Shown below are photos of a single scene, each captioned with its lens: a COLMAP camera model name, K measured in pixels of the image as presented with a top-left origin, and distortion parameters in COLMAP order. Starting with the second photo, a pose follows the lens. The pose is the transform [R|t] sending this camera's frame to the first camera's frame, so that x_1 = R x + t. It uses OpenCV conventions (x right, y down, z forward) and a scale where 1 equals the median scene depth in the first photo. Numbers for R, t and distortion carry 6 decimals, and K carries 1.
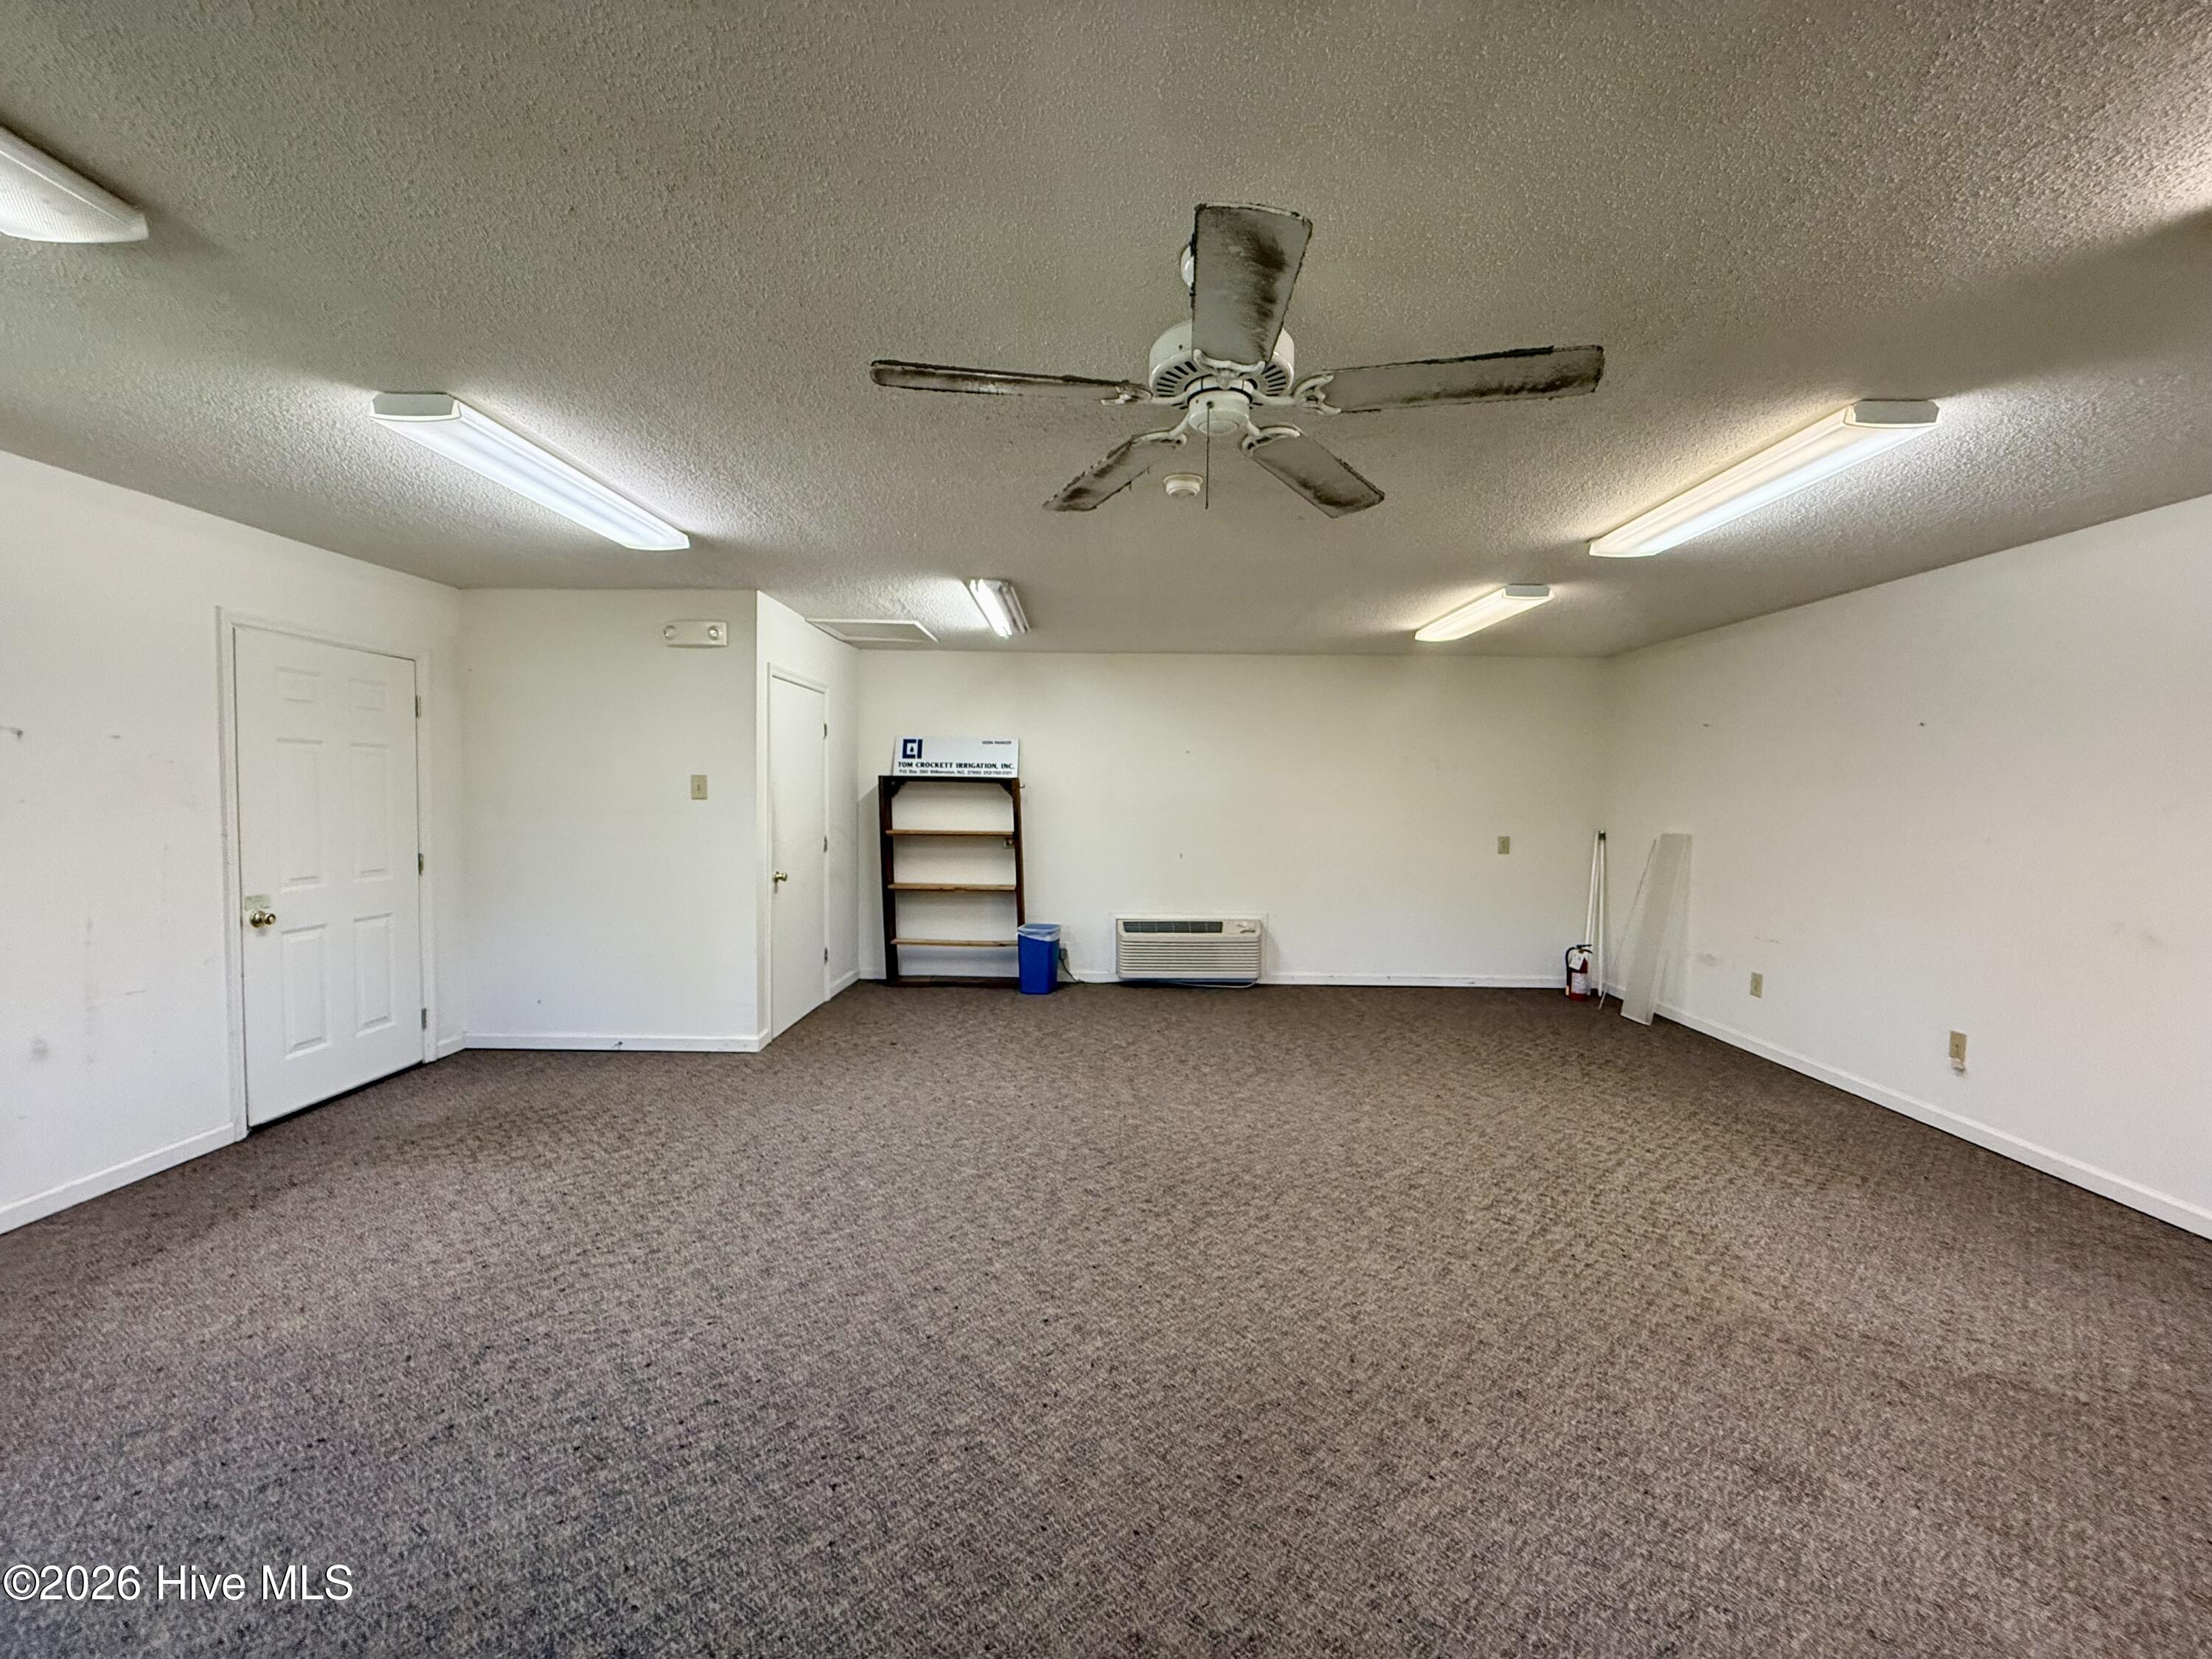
lens RADIAL K [[879.8, 0, 1103.5], [0, 879.8, 829.7], [0, 0, 1]] dist [0.000165, 0.000266]
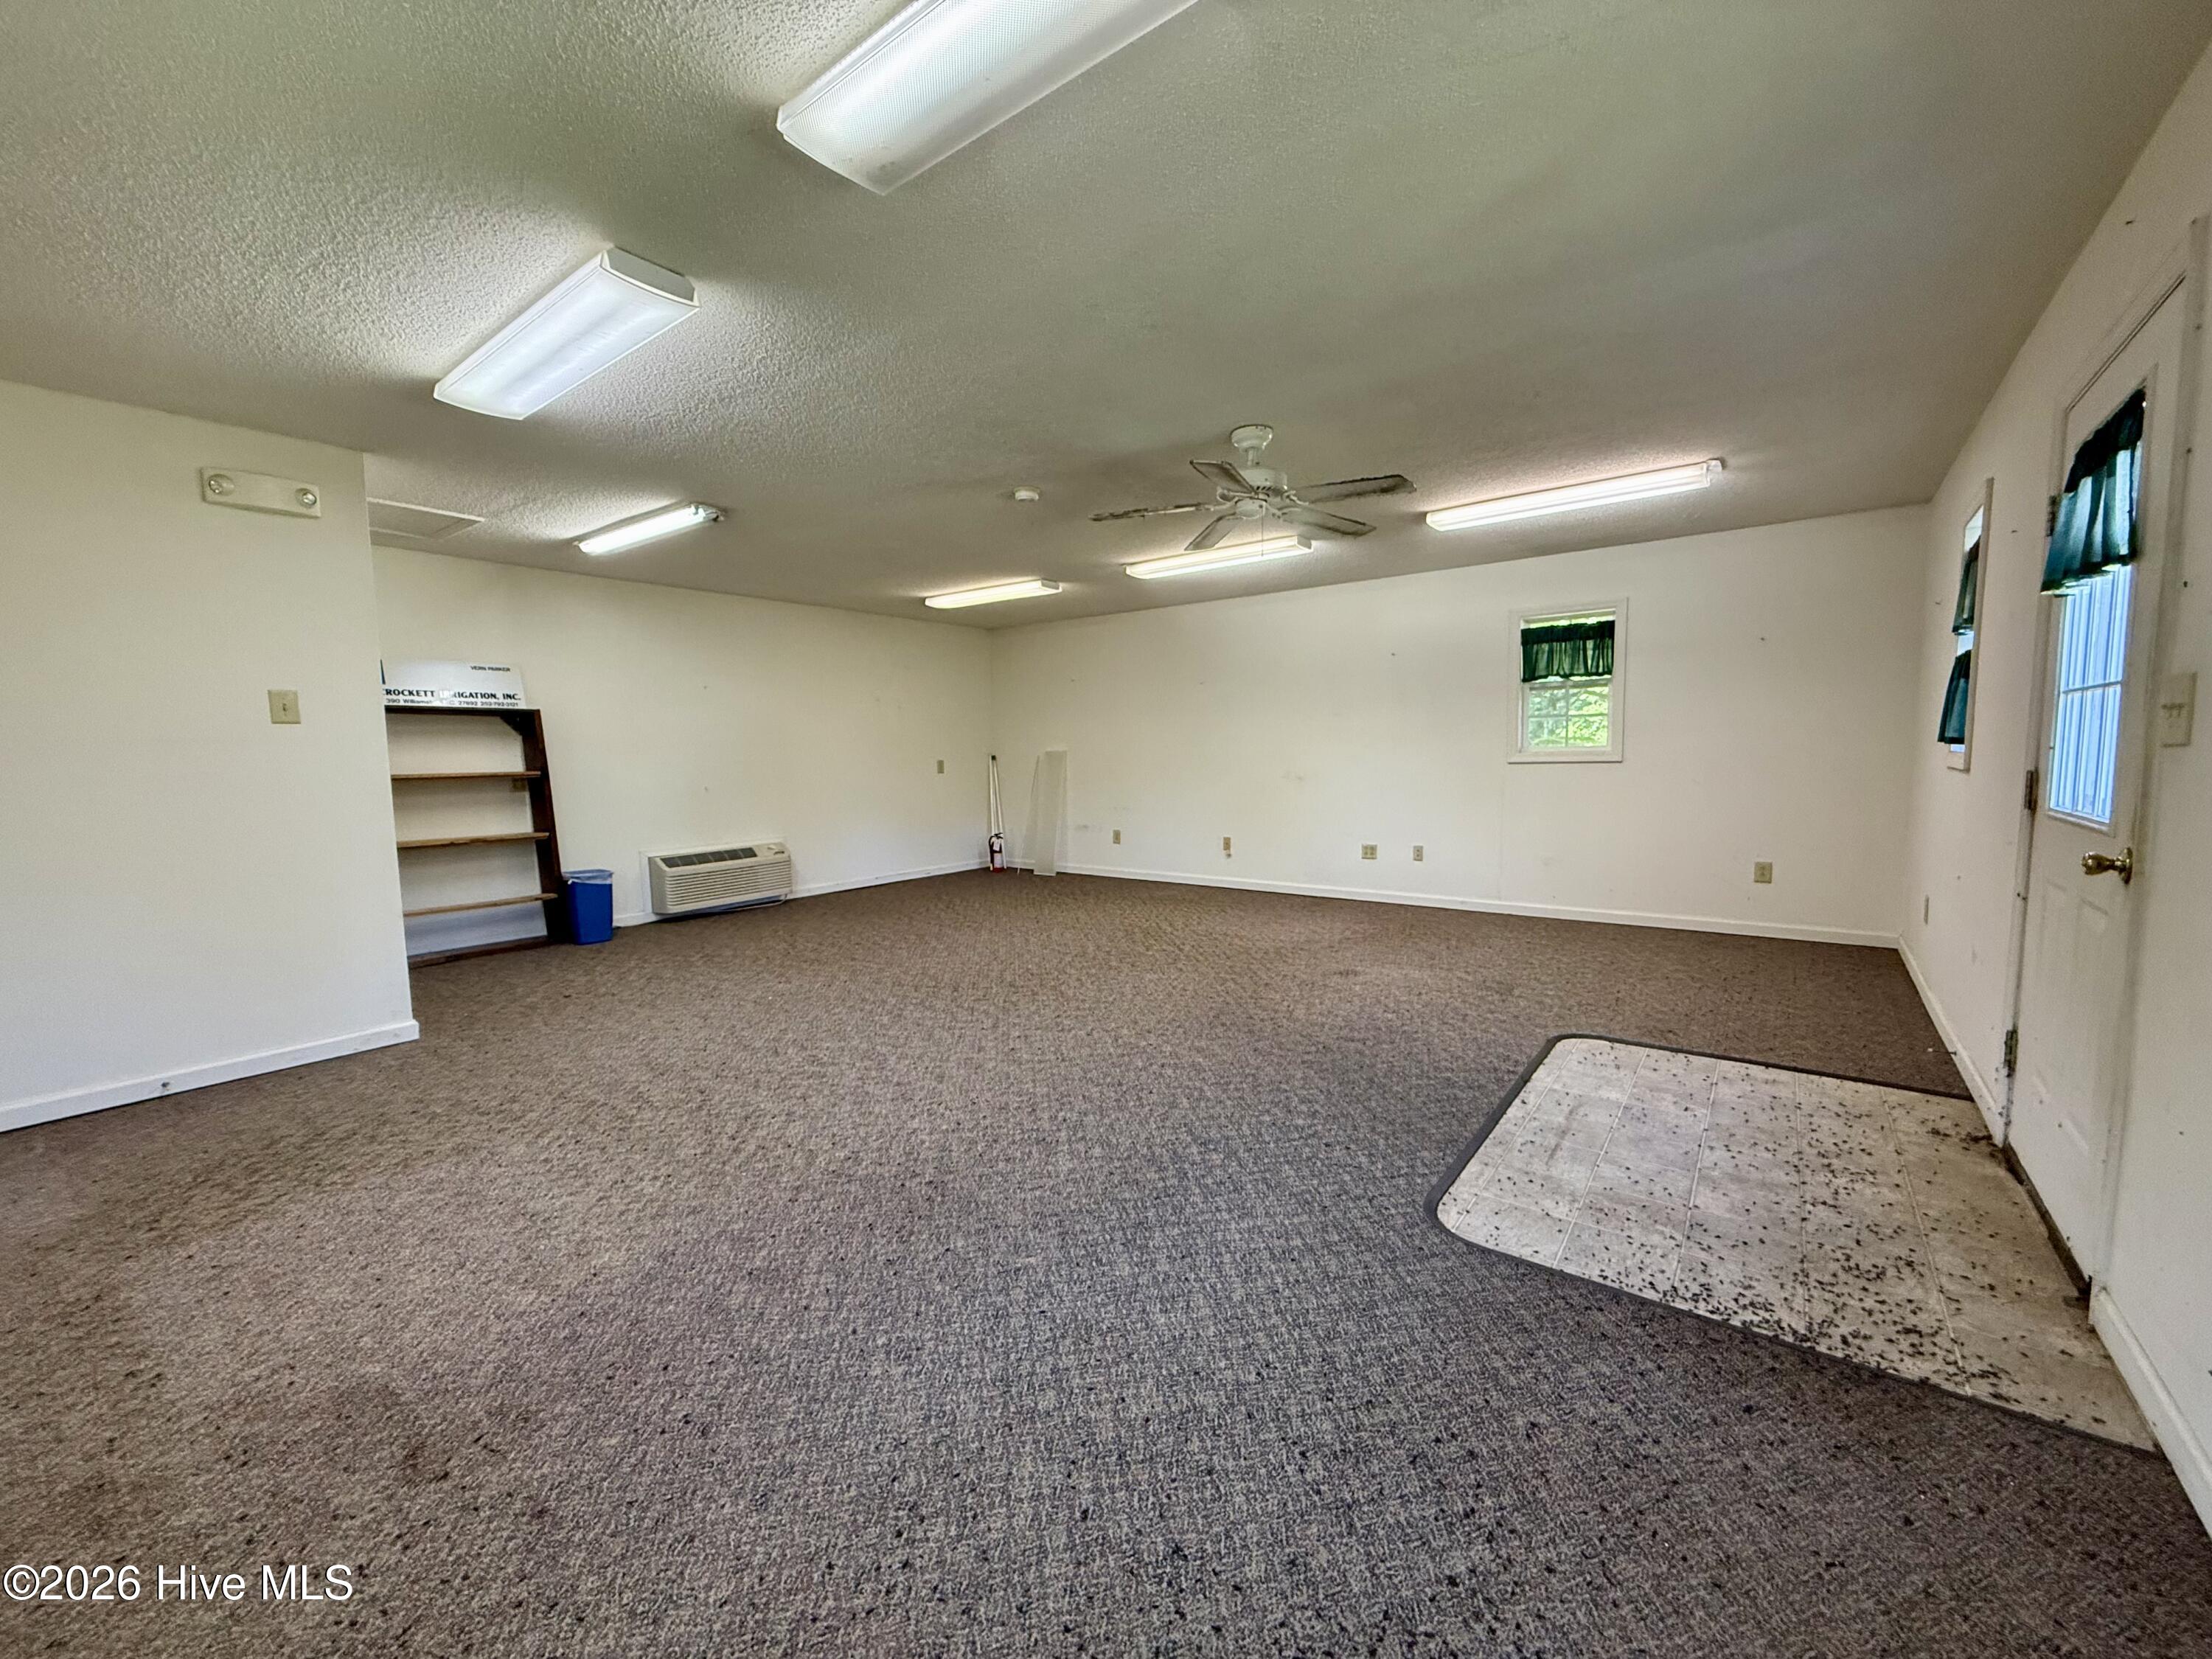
lens RADIAL K [[879.8, 0, 1101.4], [0, 879.8, 825.5], [0, 0, 1]] dist [0.000165, 0.000266]
pose [[0.598288, -0.089968, 0.796214, -0.805365], [0.056878, 0.995938, 0.069797, 0.046562], [-0.799260, 0.003528, 0.600976, 0.018105]]
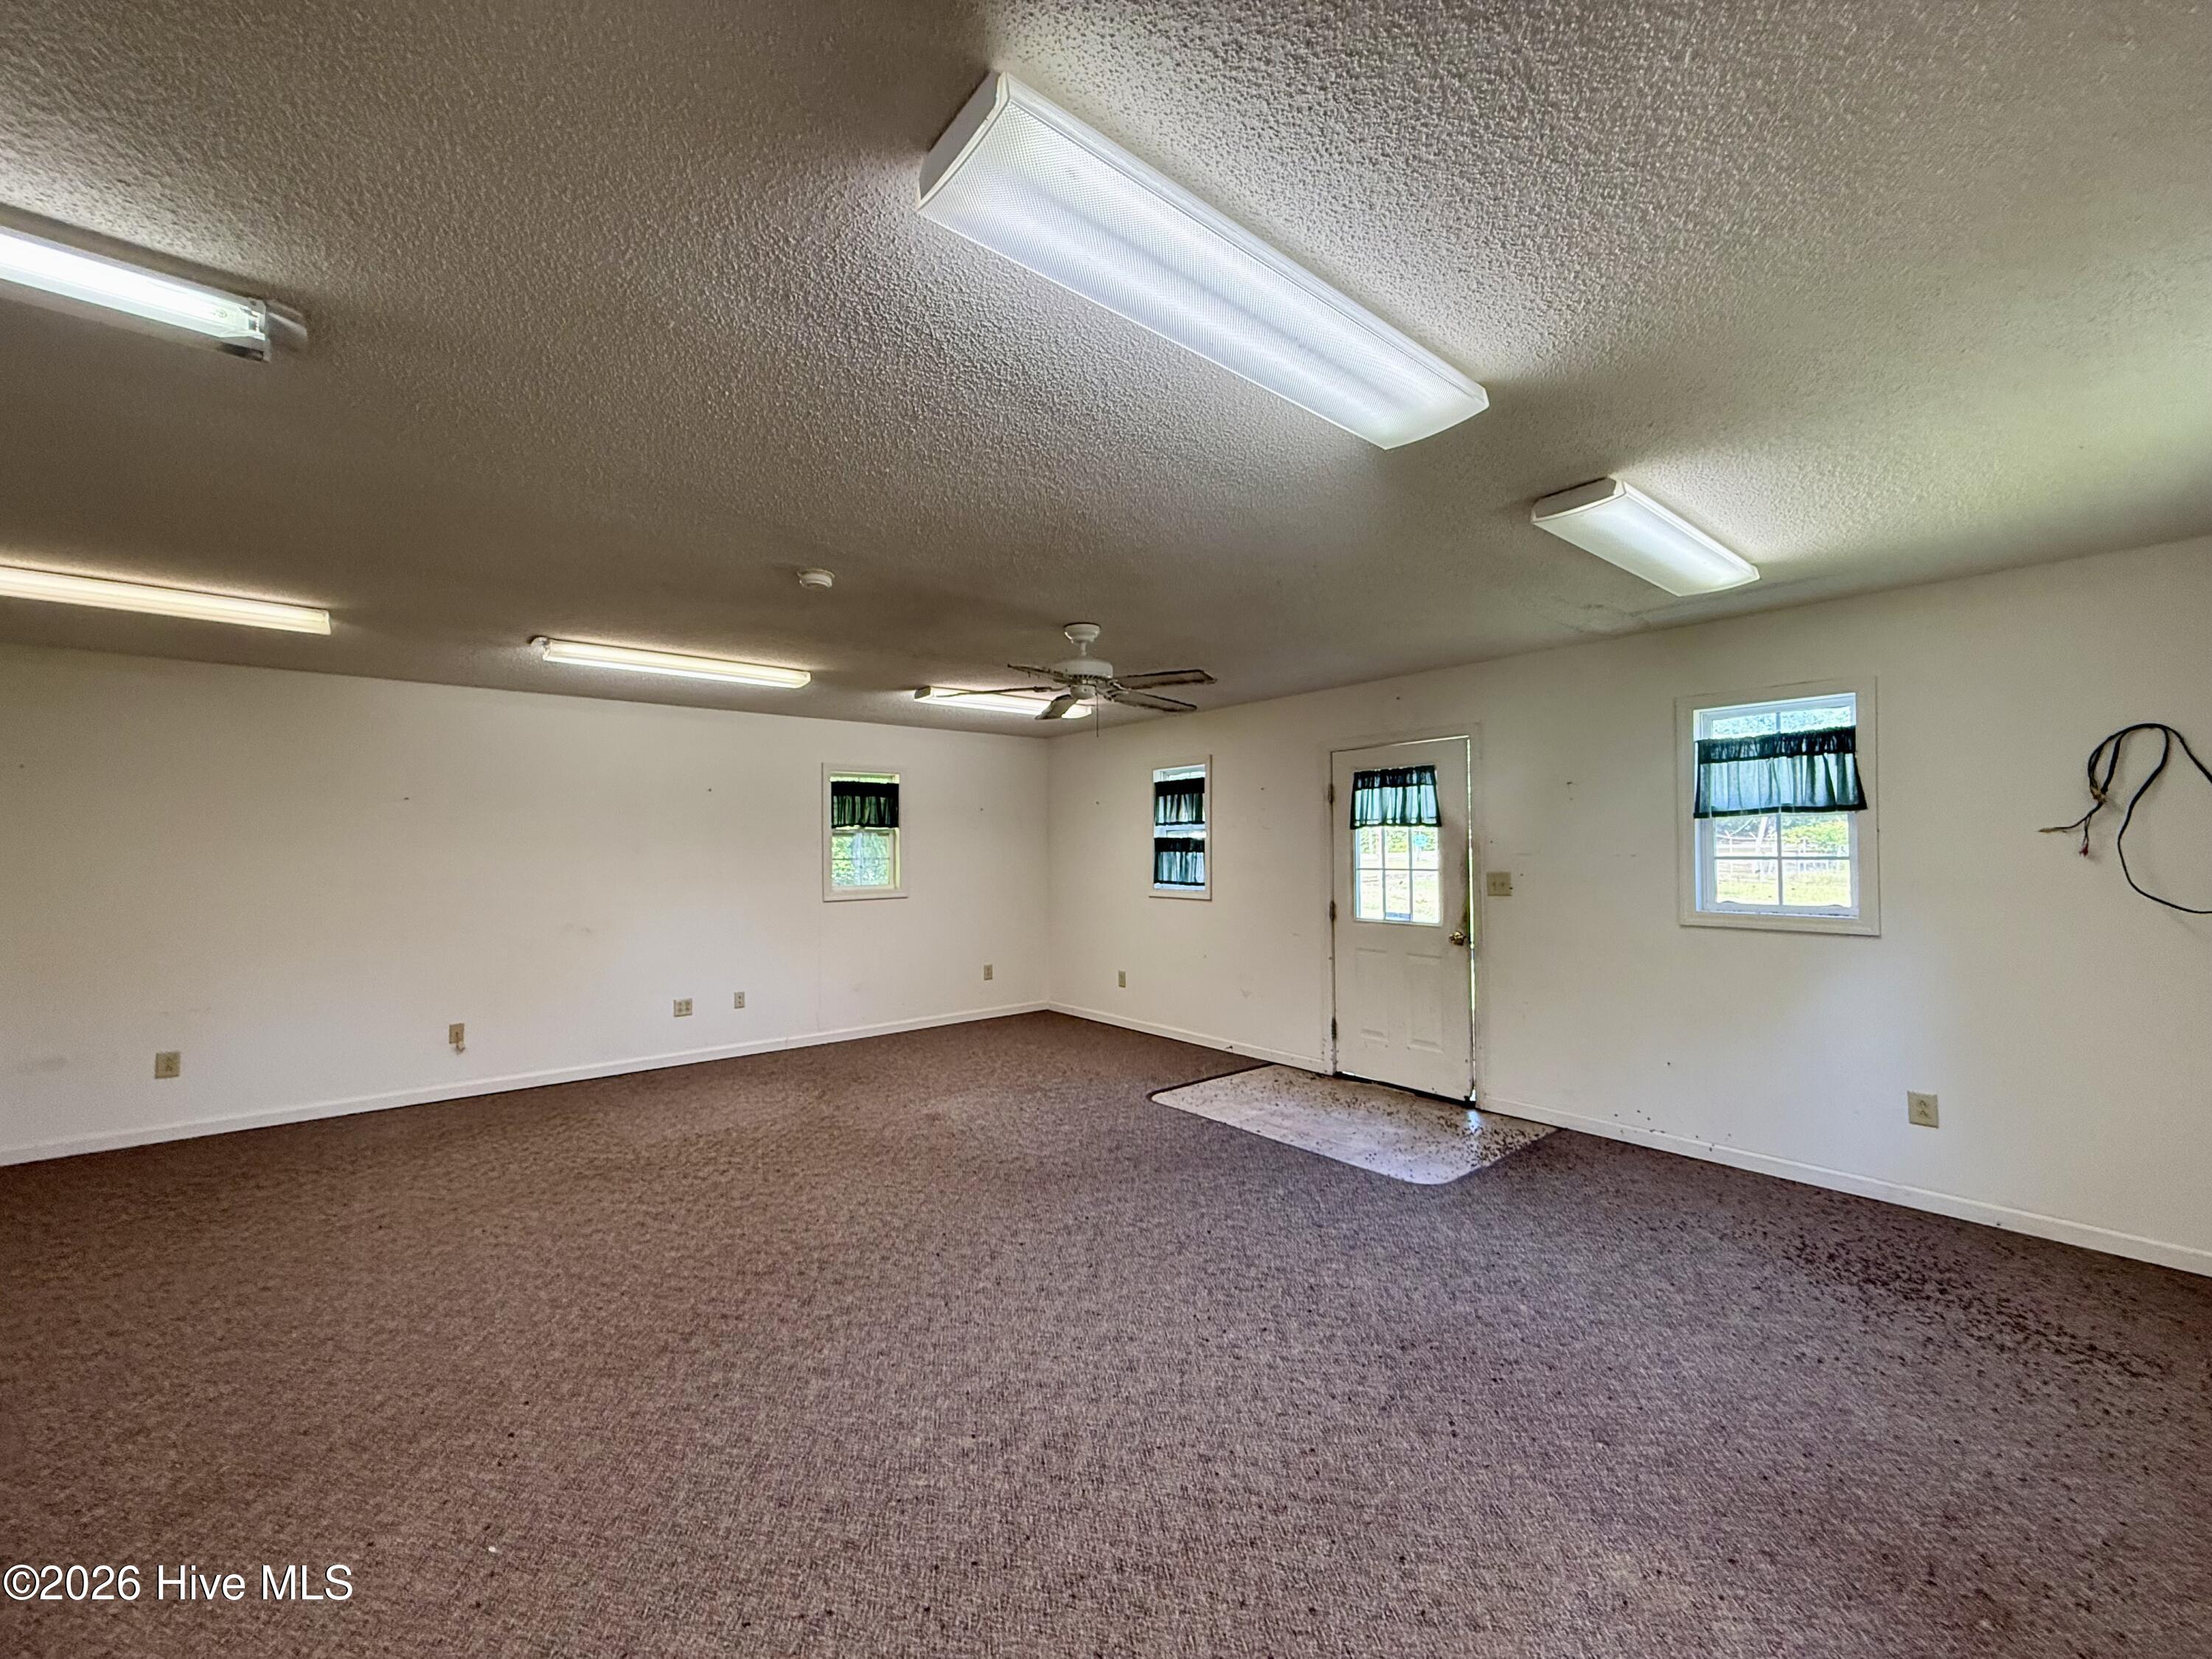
lens RADIAL K [[879.8, 0, 1102.1], [0, 879.8, 821.2], [0, 0, 1]] dist [0.000165, 0.000266]
pose [[-0.645959, 0.019031, 0.763134, -0.754365], [0.031745, 0.999494, 0.001946, -0.059627], [-0.762711, 0.025483, -0.646237, 1.114191]]
